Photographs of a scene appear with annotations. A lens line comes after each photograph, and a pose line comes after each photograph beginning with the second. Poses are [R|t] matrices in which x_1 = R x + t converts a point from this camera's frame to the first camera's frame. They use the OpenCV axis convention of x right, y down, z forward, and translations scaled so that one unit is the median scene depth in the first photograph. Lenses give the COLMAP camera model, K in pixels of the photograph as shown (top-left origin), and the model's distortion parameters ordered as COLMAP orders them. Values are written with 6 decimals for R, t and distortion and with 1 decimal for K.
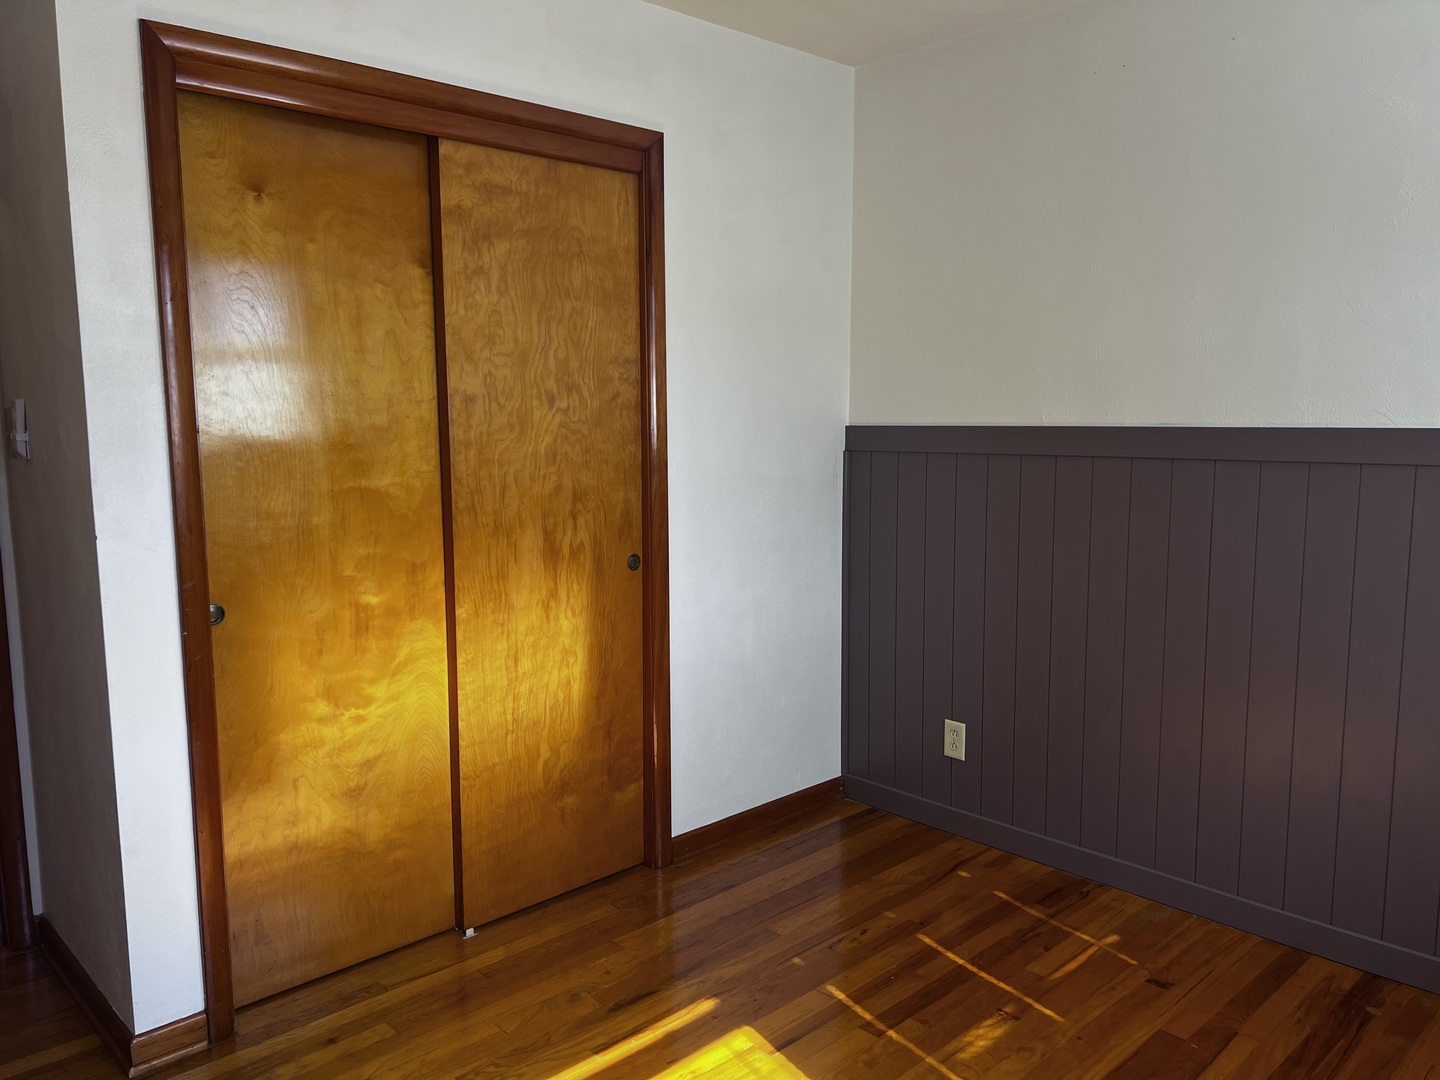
lens RADIAL K [[1080.8, 0, 717.2], [0, 1080.8, 542.7], [0, 0, 1]] dist [0.059183, -0.062698]
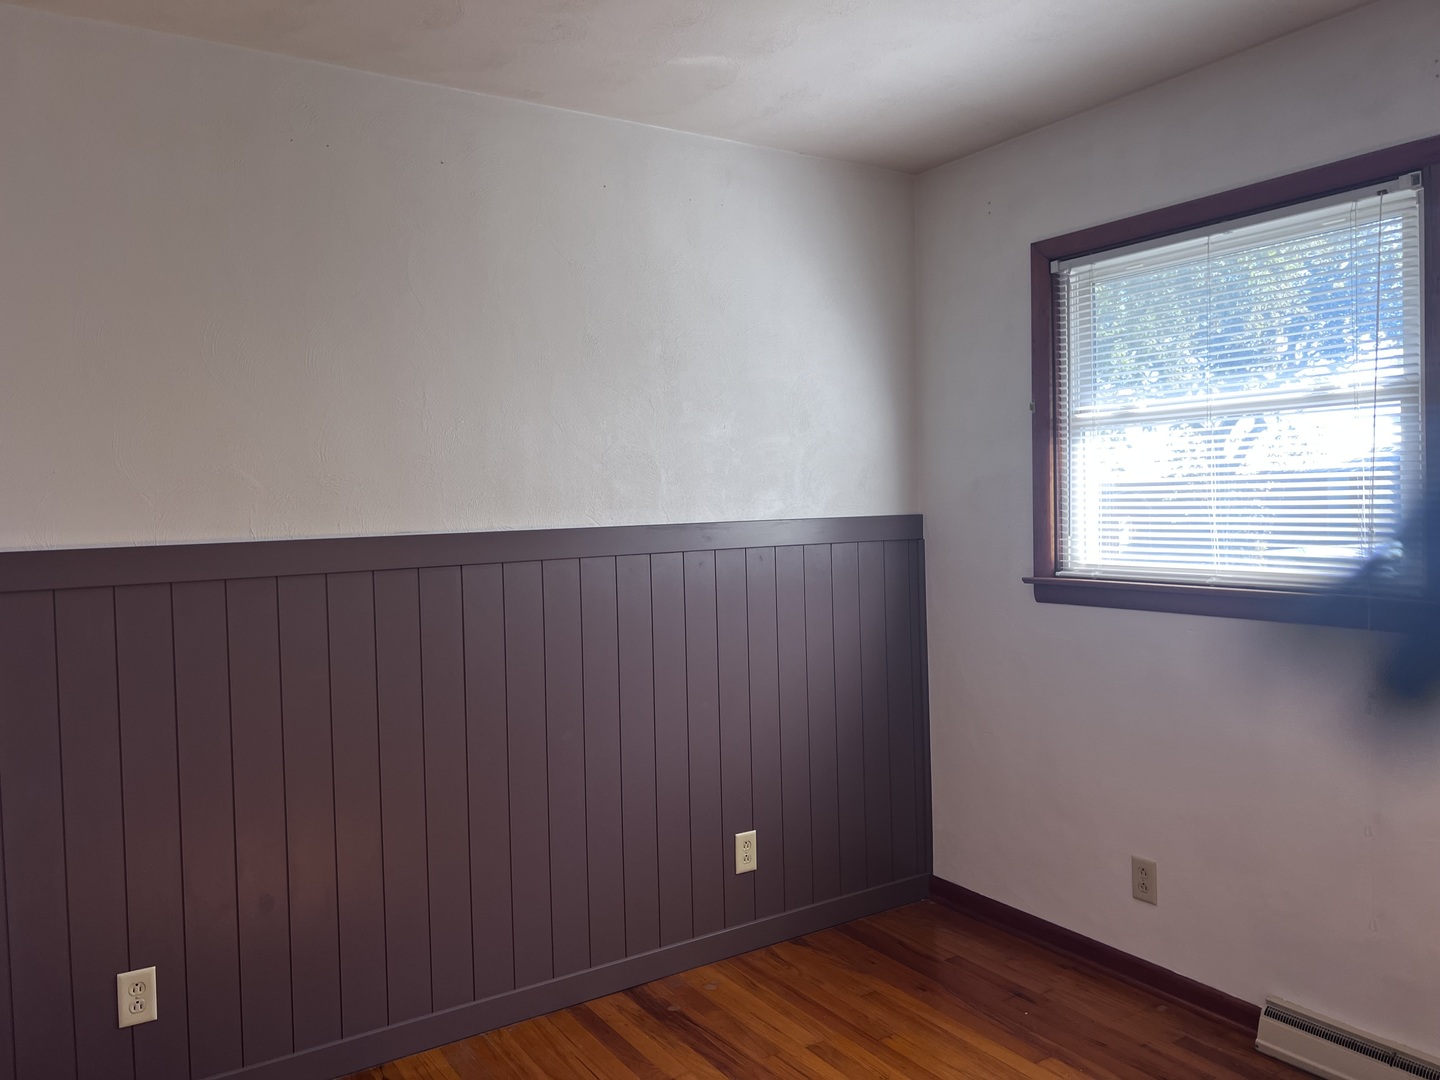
lens RADIAL K [[1080.8, 0, 733.4], [0, 1080.8, 530.9], [0, 0, 1]] dist [0.059183, -0.062698]
pose [[0.176211, -0.019433, 0.984161, -0.478099], [0.148288, 0.988919, -0.007023, -0.055793], [-0.973119, 0.147177, 0.177140, 0.587093]]
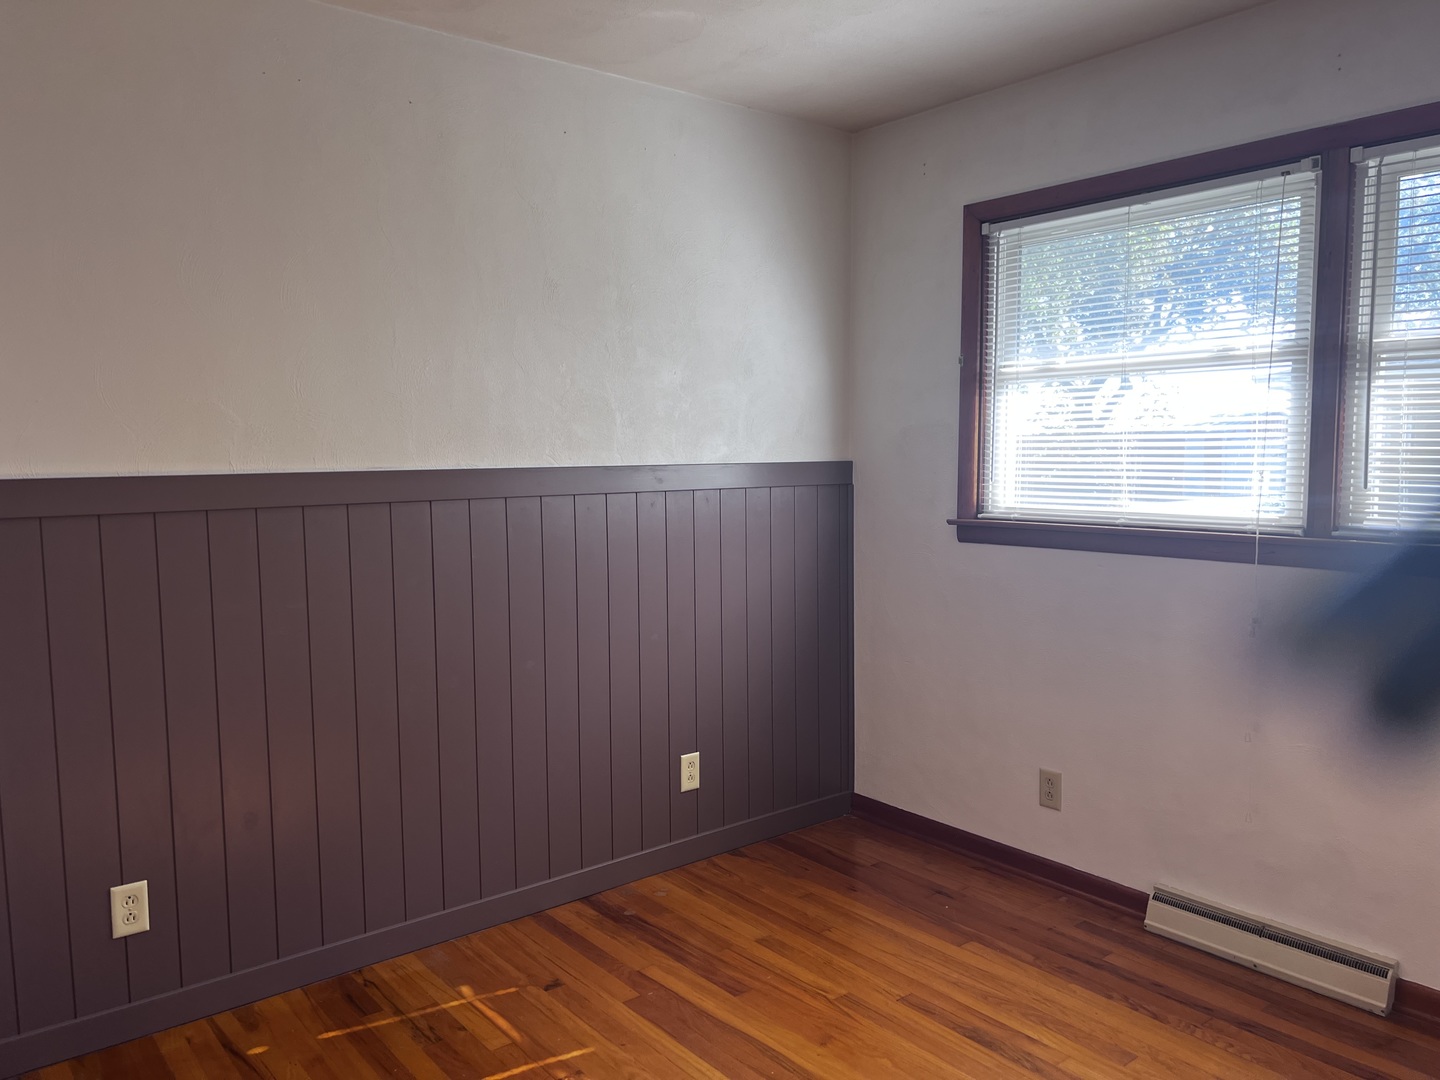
lens RADIAL K [[1080.8, 0, 728.8], [0, 1080.8, 549.8], [0, 0, 1]] dist [0.059183, -0.062698]
pose [[0.072170, -0.080491, 0.994139, -0.553386], [0.135884, 0.988238, 0.070148, -0.056652], [-0.988093, 0.130025, 0.082259, 0.651298]]
